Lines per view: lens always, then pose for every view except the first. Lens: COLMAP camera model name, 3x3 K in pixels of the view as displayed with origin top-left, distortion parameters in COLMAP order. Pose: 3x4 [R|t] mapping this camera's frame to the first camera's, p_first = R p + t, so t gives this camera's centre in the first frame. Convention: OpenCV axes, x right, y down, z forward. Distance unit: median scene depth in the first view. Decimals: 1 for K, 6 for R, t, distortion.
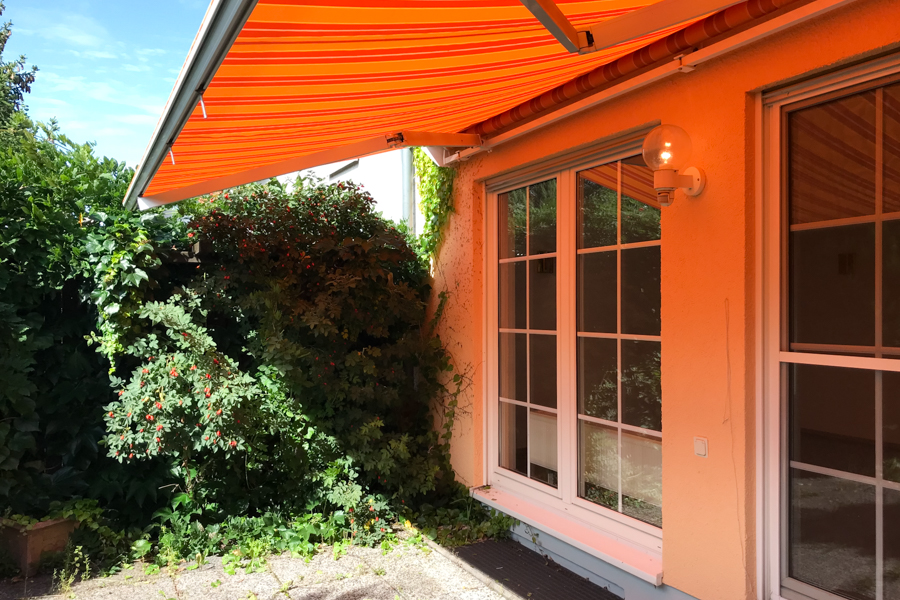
lens RADIAL K [[750.9, 0, 455.0], [0, 750.9, 303.3], [0, 0, 1]] dist [0.016519, -0.067100]
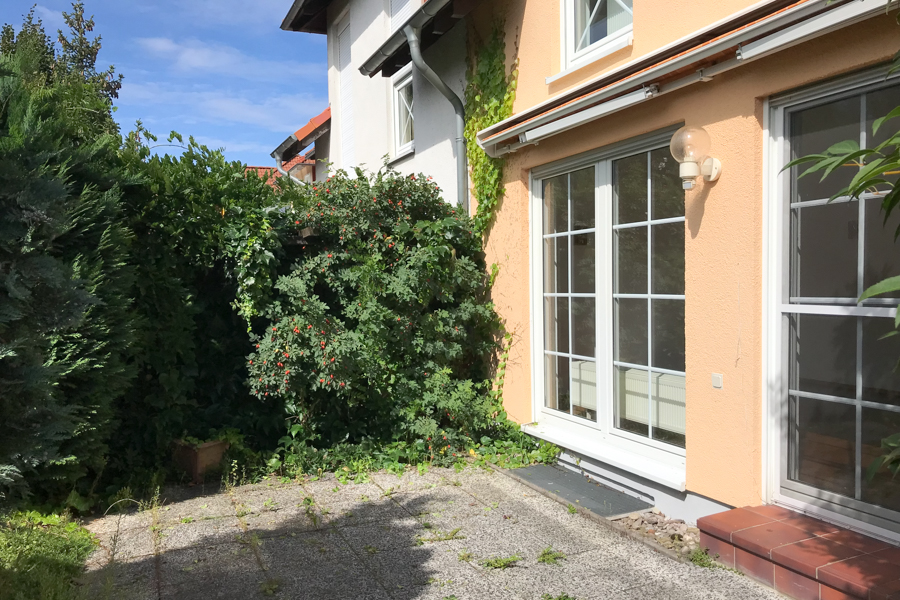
lens RADIAL K [[750.9, 0, 395.8], [0, 750.9, 322.9], [0, 0, 1]] dist [0.016519, -0.067100]
pose [[0.995878, -0.014336, -0.089560, -0.083148], [0.019783, 0.997988, 0.060234, 0.005042], [0.088516, -0.061757, 0.994158, -0.254933]]
